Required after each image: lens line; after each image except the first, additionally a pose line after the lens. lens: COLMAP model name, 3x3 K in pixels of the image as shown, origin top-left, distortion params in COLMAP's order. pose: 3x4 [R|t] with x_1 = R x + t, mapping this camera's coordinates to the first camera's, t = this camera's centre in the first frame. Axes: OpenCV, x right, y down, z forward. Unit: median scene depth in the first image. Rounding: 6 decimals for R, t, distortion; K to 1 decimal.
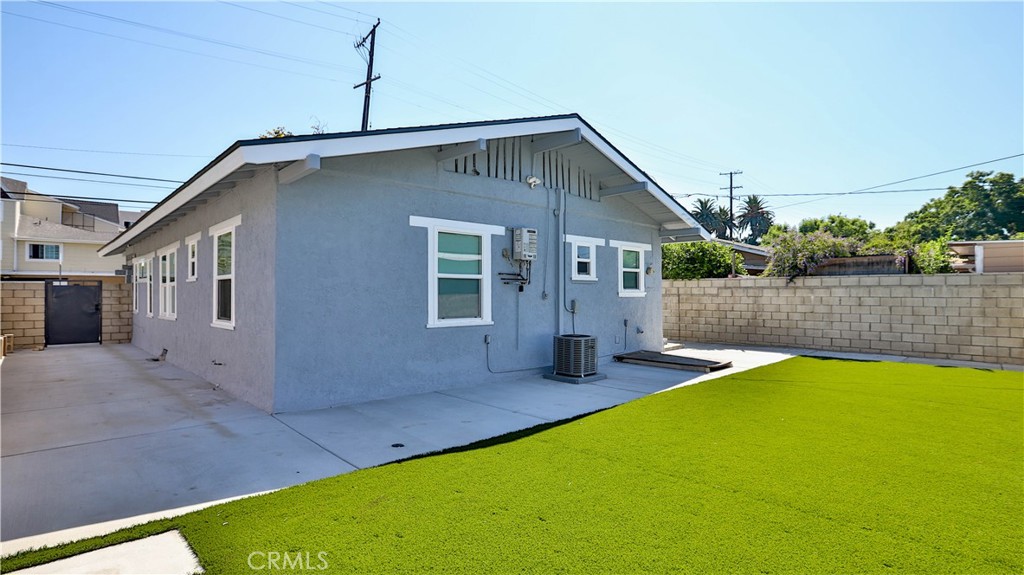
lens RADIAL K [[495.8, 0, 511.3], [0, 495.8, 286.2], [0, 0, 1]] dist [-0.039495, 0.000883]
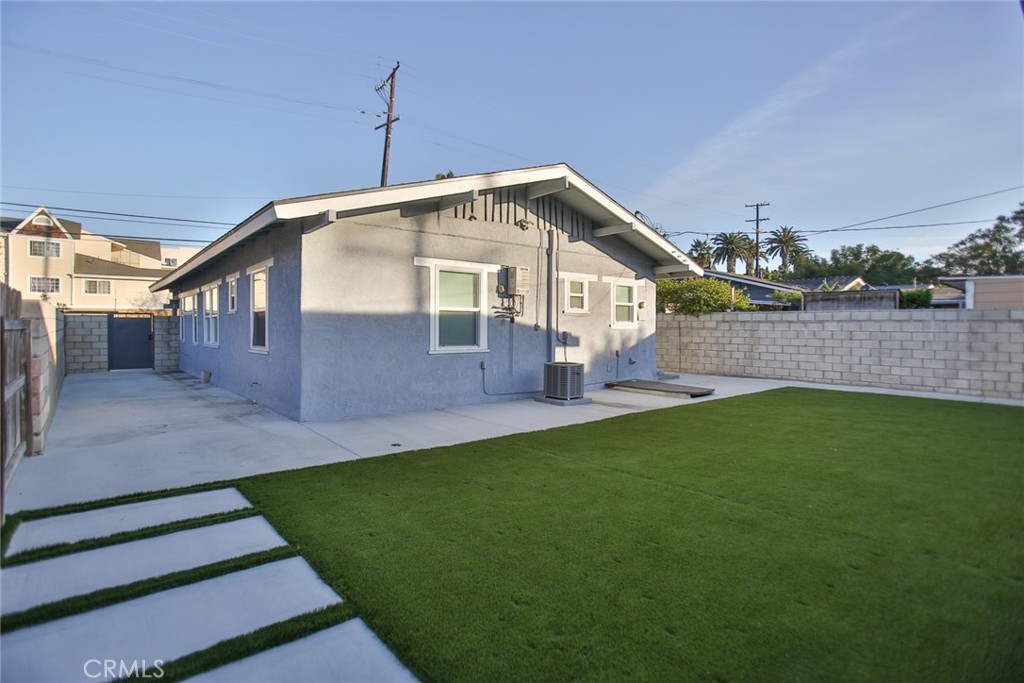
lens RADIAL K [[502.1, 0, 497.4], [0, 502.1, 334.2], [0, 0, 1]] dist [-0.061818, 0.000147]
pose [[0.997147, 0.005876, -0.075257, 0.054653], [-0.003798, 0.999608, 0.027722, 0.003726], [0.075390, -0.027357, 0.996779, -0.107548]]
